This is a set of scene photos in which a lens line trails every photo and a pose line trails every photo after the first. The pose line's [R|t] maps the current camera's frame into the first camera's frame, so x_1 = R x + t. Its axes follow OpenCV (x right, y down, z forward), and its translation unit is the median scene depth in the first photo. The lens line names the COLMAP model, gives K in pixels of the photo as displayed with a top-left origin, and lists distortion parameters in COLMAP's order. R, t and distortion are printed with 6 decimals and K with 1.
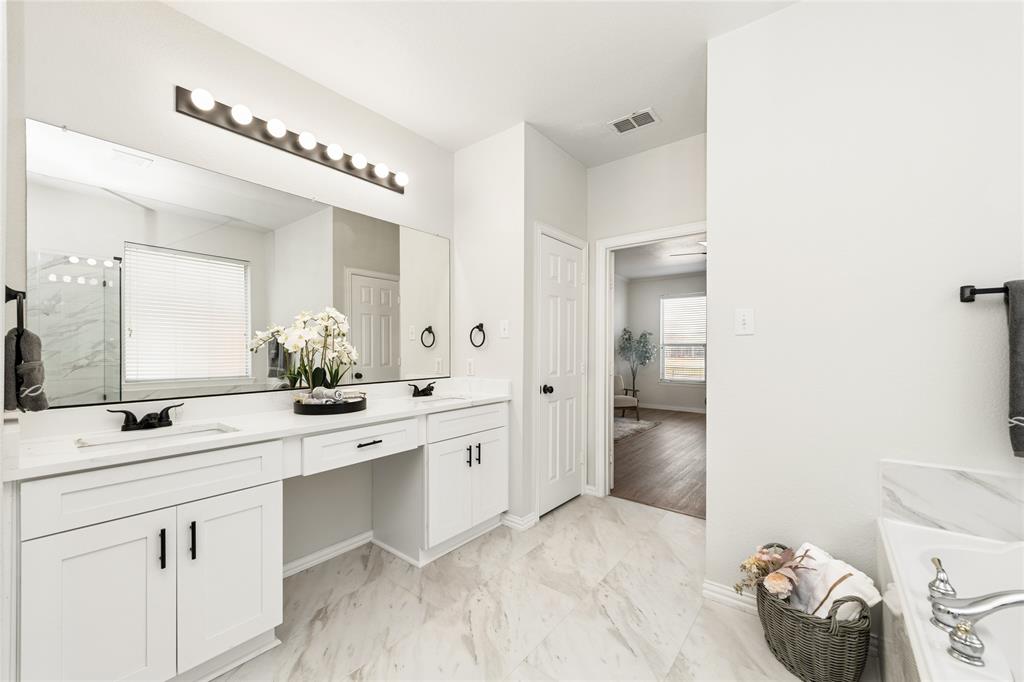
lens RADIAL K [[400.9, 0, 518.7], [0, 400.9, 344.4], [0, 0, 1]] dist [0.001730, -0.000083]
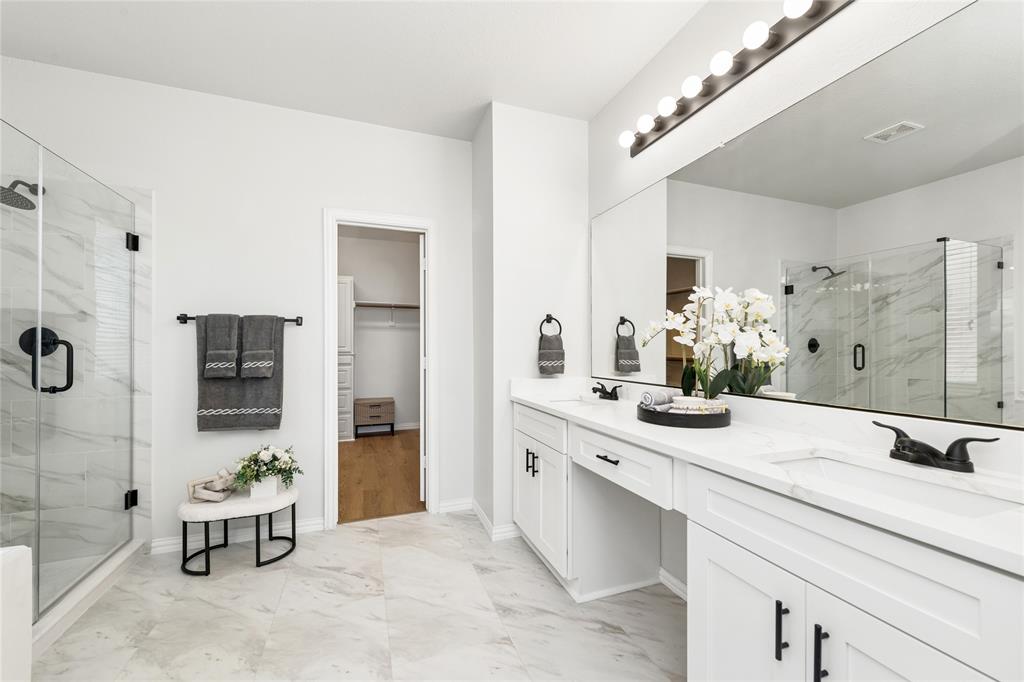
lens RADIAL K [[400.9, 0, 518.7], [0, 400.9, 344.4], [0, 0, 1]] dist [0.001730, -0.000083]
pose [[-0.481735, -0.001893, -0.876315, 0.388961], [0.008301, 0.999943, -0.006724, 0.017698], [0.876278, -0.010513, -0.481692, 1.153657]]
